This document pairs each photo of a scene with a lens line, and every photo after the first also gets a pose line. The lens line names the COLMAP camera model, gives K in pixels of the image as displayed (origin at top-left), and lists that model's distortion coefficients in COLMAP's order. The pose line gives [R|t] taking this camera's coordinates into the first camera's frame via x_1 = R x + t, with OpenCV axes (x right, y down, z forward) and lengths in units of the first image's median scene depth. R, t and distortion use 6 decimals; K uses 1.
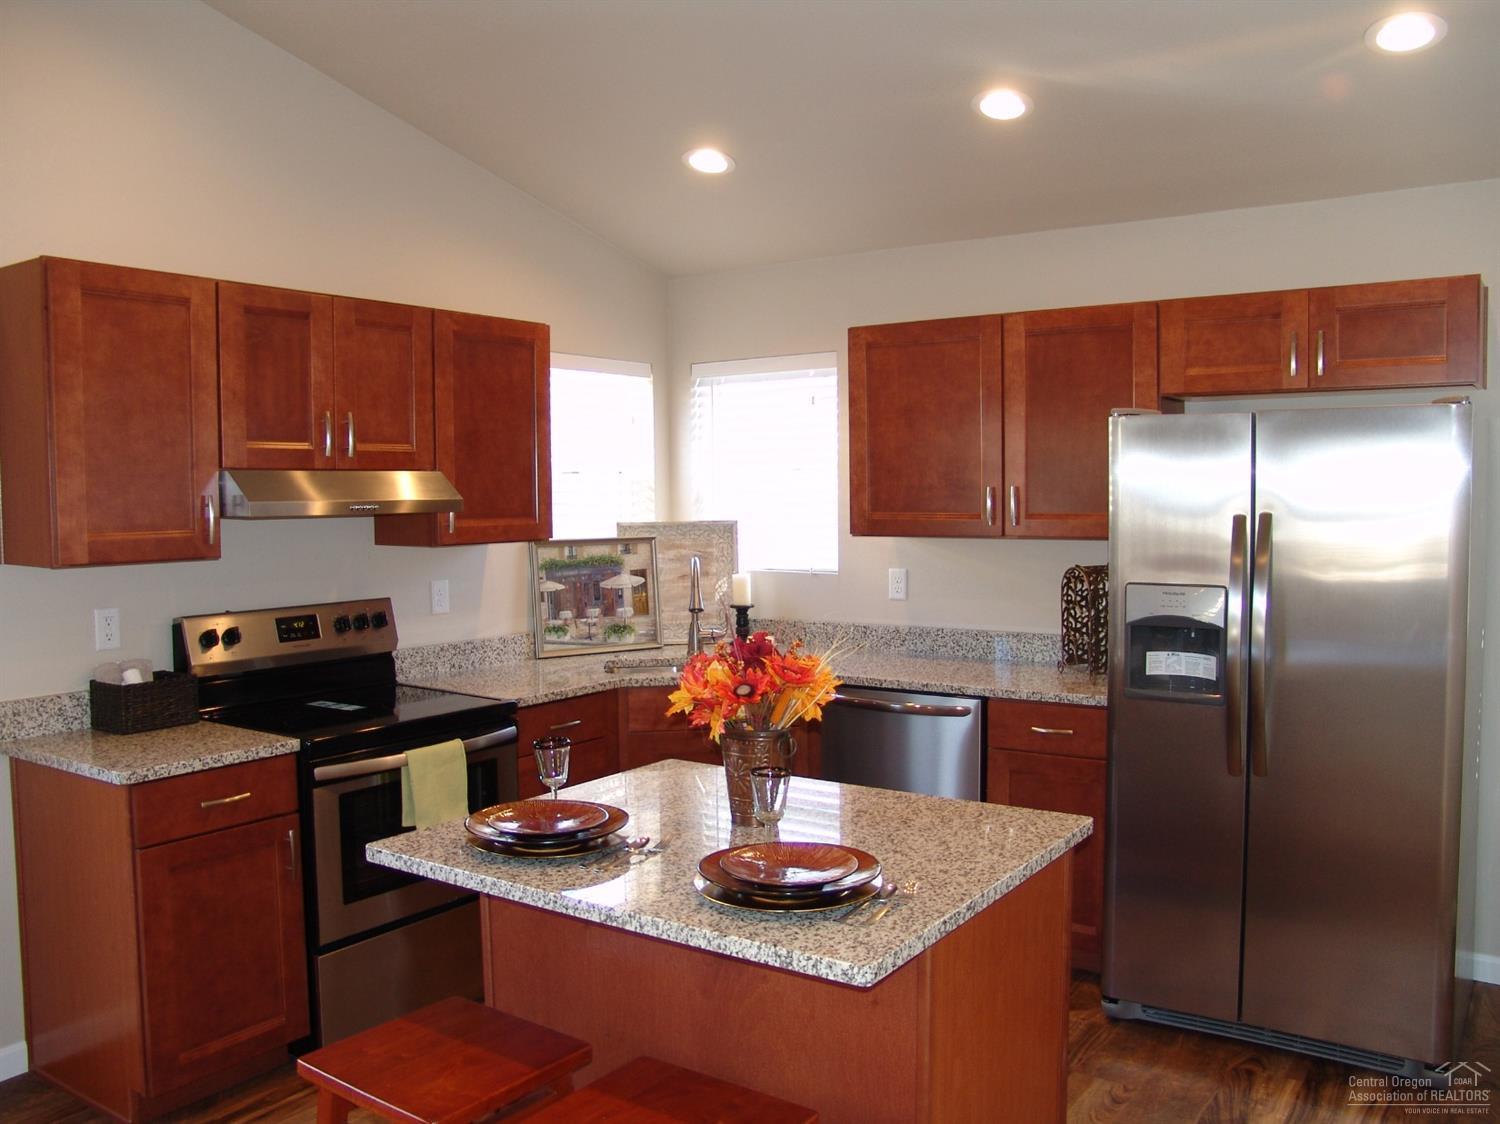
lens RADIAL K [[1250.9, 0, 750.0], [0, 1250.9, 562.0], [0, 0, 1]] dist [-0.159482, 0.138712]
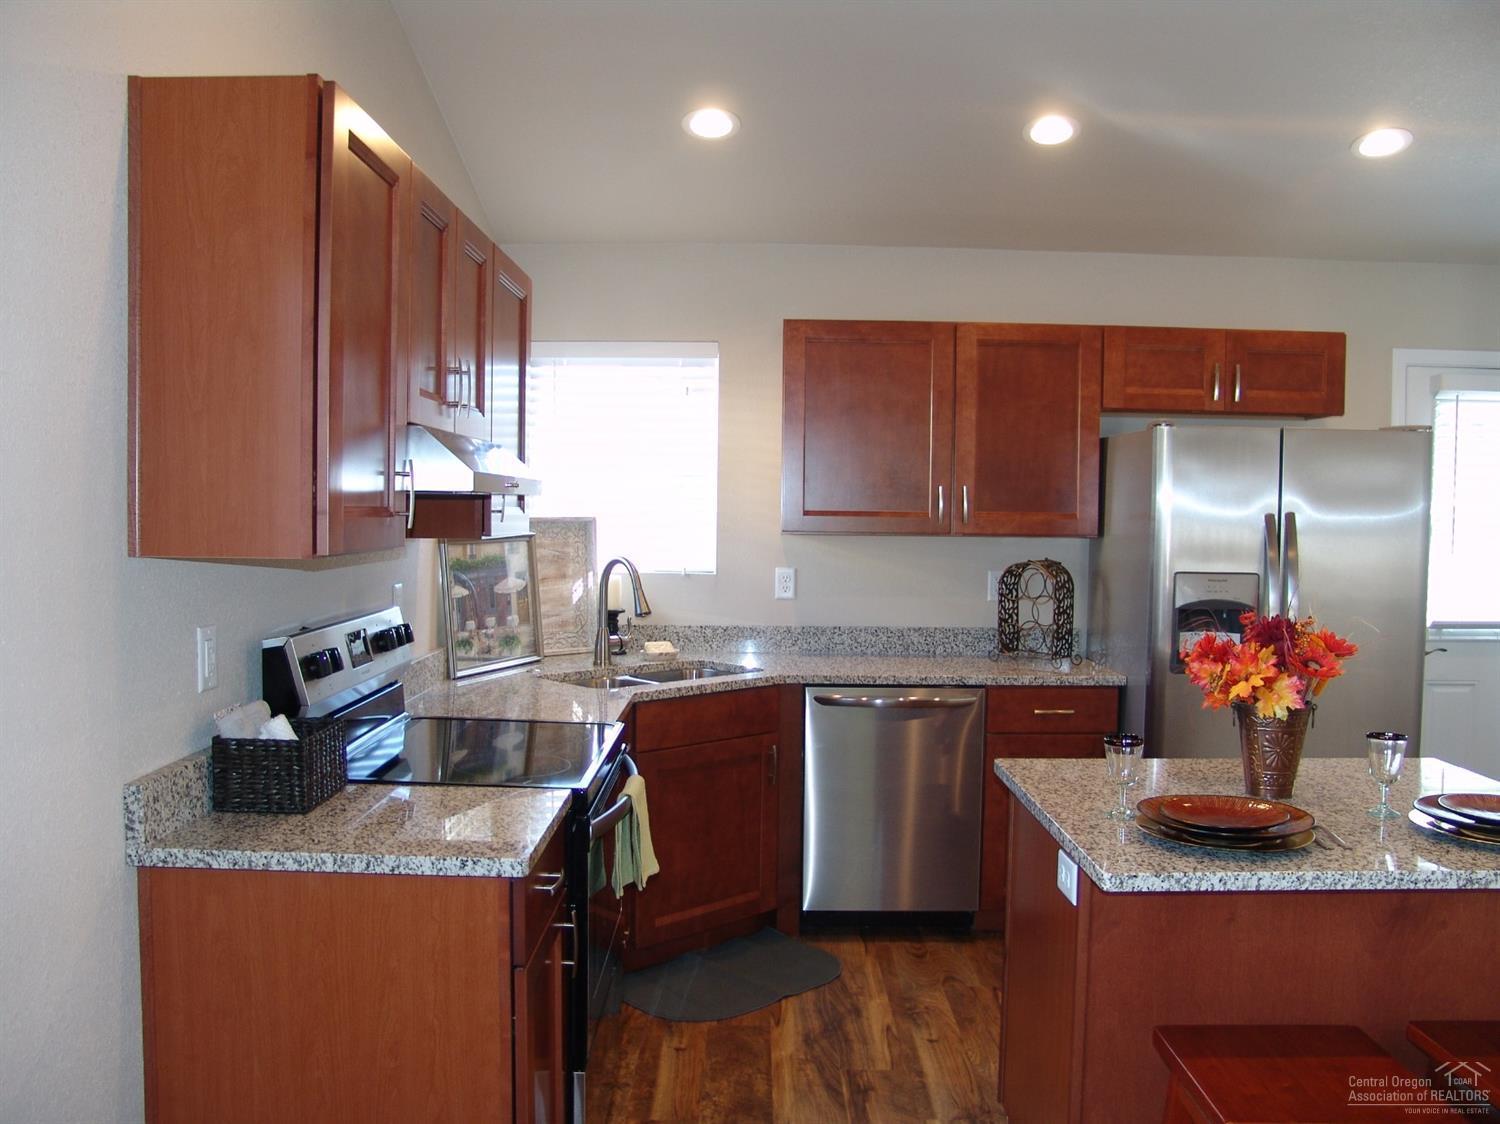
lens RADIAL K [[1250.9, 0, 750.0], [0, 1250.9, 562.0], [0, 0, 1]] dist [-0.159482, 0.138712]
pose [[0.820177, -0.004437, 0.572092, -0.559375], [0.011284, 0.999901, -0.008423, 0.010528], [-0.571998, 0.013364, 0.820146, 0.245247]]
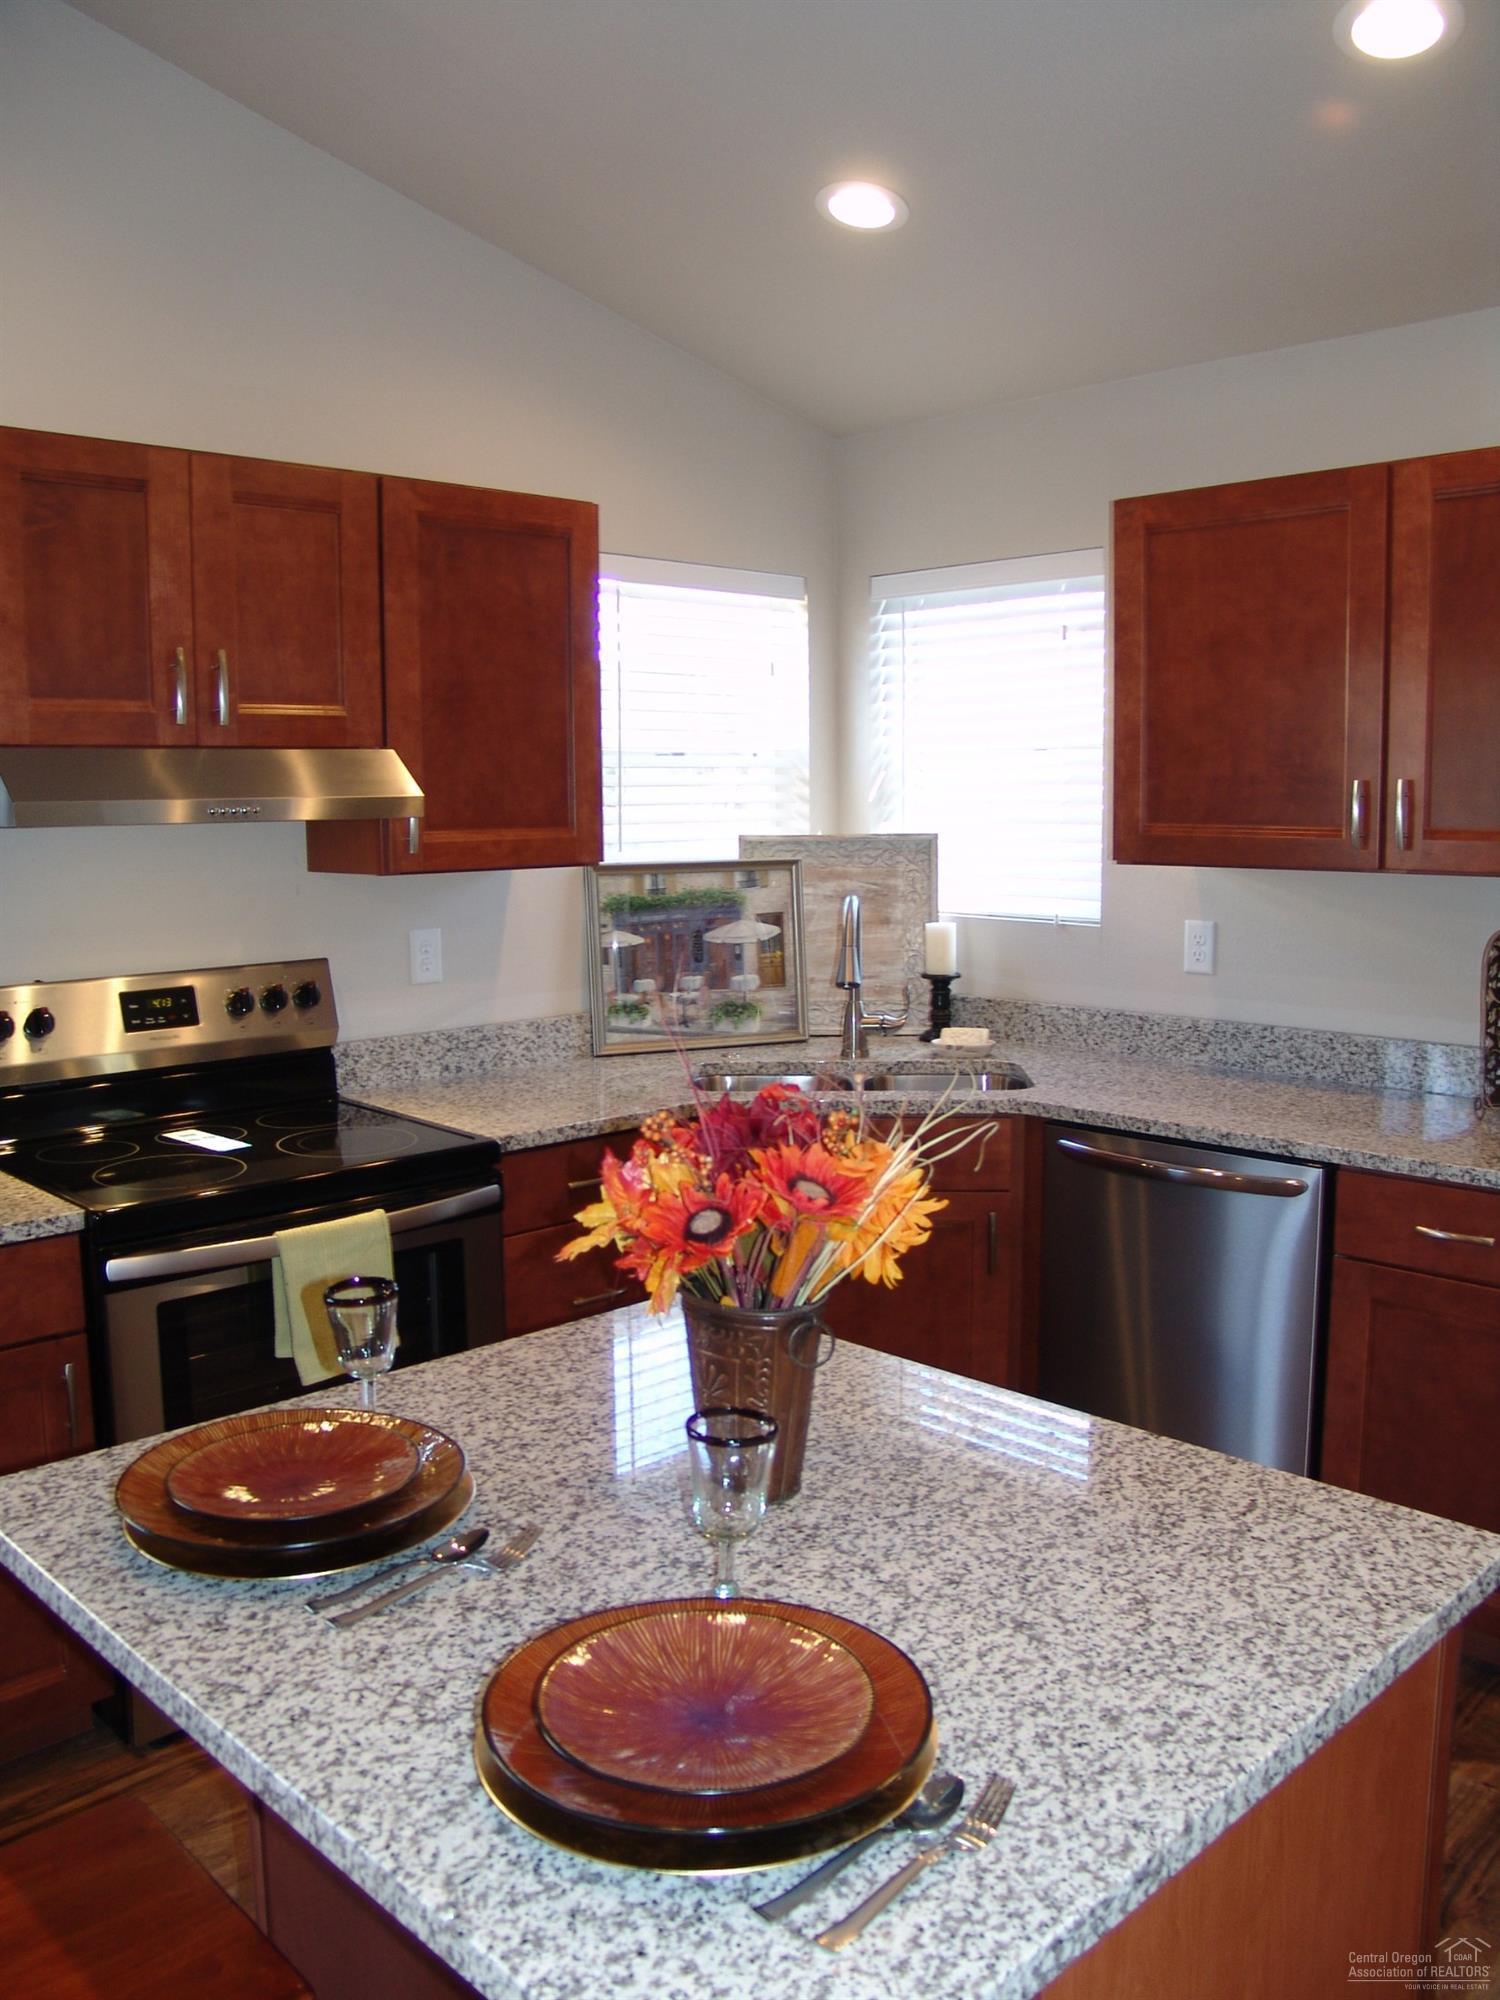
lens RADIAL K [[1667.8, 0, 745.0], [0, 1667.8, 995.5], [0, 0, 1]] dist [-0.159482, 0.138712]
pose [[0.981261, 0.025507, -0.190986, 0.068822], [-0.012653, 0.997590, 0.068222, -0.011270], [0.192266, -0.064527, 0.979219, 0.241052]]
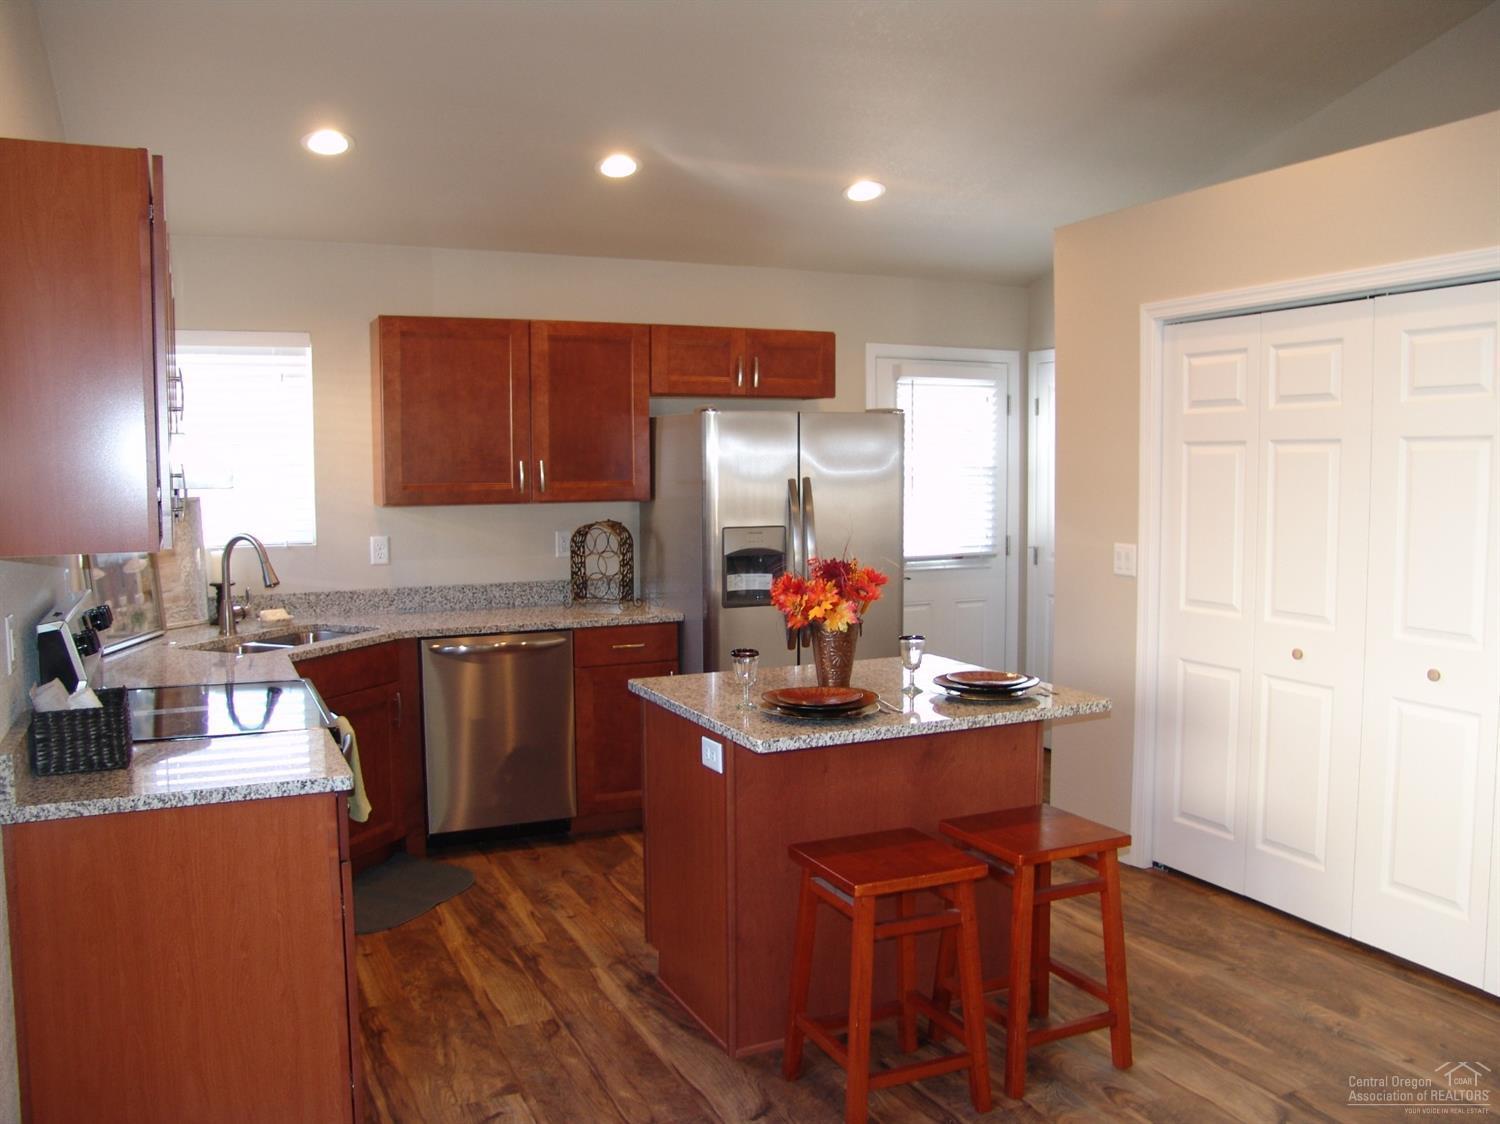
lens RADIAL K [[1250.9, 0, 750.0], [0, 1250.9, 562.0], [0, 0, 1]] dist [-0.159482, 0.138712]
pose [[0.502984, -0.061245, 0.862123, -0.780846], [0.049061, 0.997901, 0.042267, -0.002545], [-0.862902, 0.021037, 0.504933, 0.202681]]
